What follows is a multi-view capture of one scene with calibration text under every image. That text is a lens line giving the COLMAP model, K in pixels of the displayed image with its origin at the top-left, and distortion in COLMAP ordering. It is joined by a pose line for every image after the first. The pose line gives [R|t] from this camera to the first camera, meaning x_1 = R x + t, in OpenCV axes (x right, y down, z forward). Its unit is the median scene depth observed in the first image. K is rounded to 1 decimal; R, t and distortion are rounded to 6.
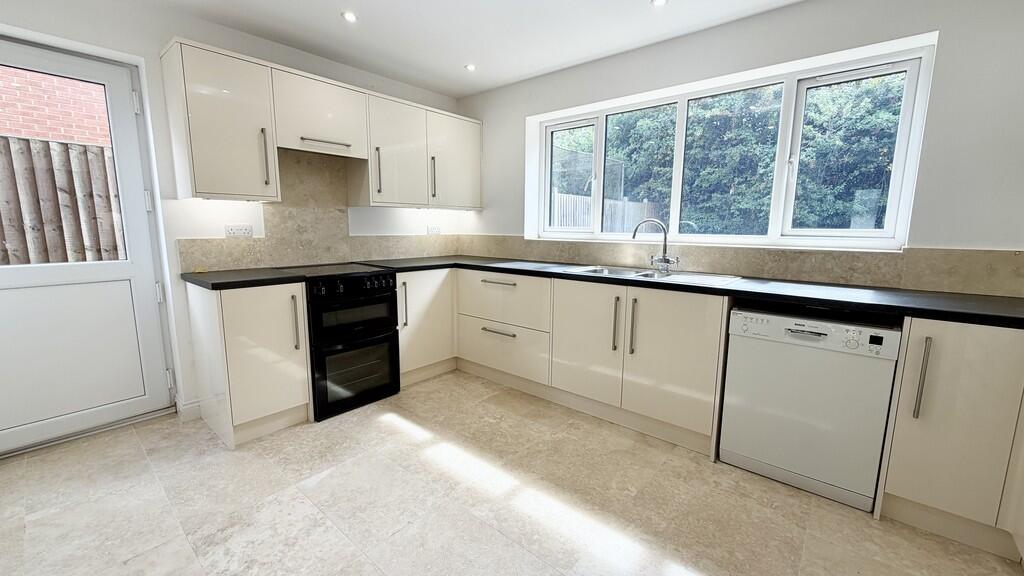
lens RADIAL K [[407.4, 0, 511.3], [0, 407.4, 288.3], [0, 0, 1]] dist [0.000941, -0.000150]
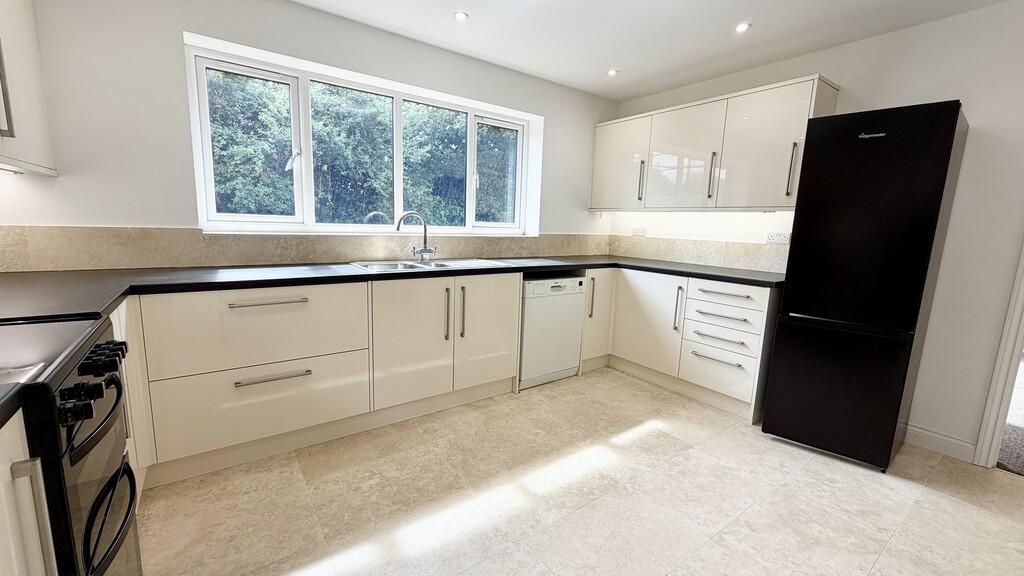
lens RADIAL K [[407.4, 0, 510.8], [0, 407.4, 286.4], [0, 0, 1]] dist [0.000941, -0.000150]
pose [[0.228726, -0.151724, 0.961595, -0.632079], [0.116428, 0.984953, 0.127716, -0.087717], [-0.966503, 0.082745, 0.242949, 0.534972]]
